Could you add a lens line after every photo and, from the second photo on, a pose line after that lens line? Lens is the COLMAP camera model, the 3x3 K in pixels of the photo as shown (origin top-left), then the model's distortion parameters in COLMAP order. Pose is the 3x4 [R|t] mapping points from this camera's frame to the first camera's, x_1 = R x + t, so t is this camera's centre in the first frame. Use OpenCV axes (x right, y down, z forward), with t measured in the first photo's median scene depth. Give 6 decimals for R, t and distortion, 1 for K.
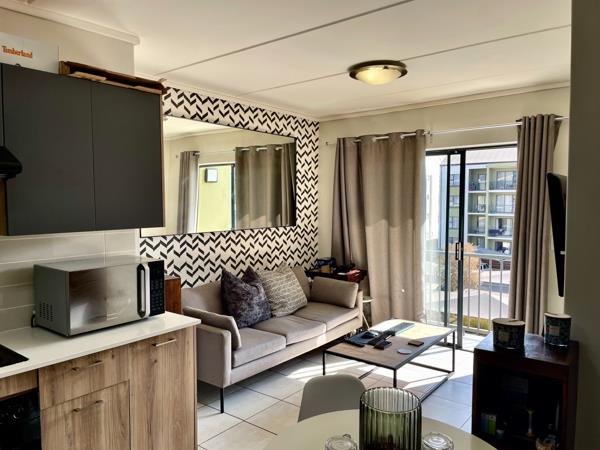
lens RADIAL K [[452.0, 0, 292.1], [0, 452.0, 226.9], [0, 0, 1]] dist [0.081650, -0.096435]
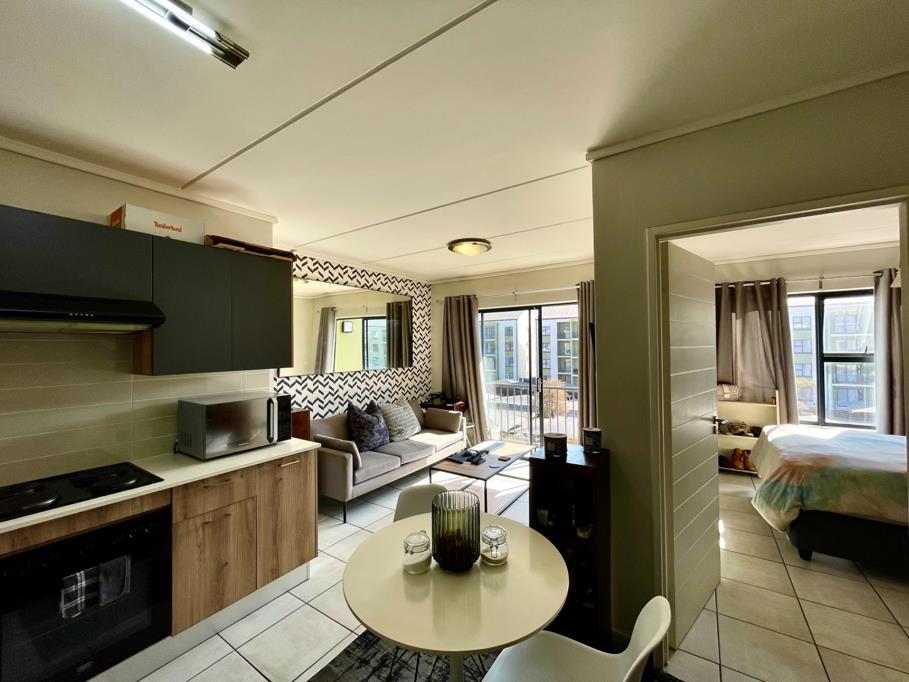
lens RADIAL K [[366.0, 0, 452.9], [0, 366.0, 341.1], [0, 0, 1]] dist [-0.001343, 0.000906]
pose [[0.996661, -0.008053, 0.081258, 0.052851], [0.014291, 0.996968, -0.076483, 0.008211], [-0.080395, 0.077388, 0.993754, -0.012408]]
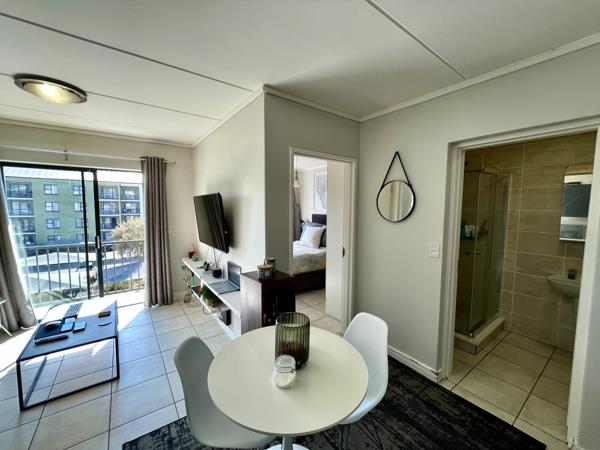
lens RADIAL K [[241.6, 0, 290.8], [0, 241.6, 224.0], [0, 0, 1]] dist [-0.001343, 0.000906]
pose [[0.245510, -0.074705, 0.966511, -0.263413], [0.056185, 0.996447, 0.062747, -0.019522], [-0.967764, 0.038898, 0.248835, 0.307395]]
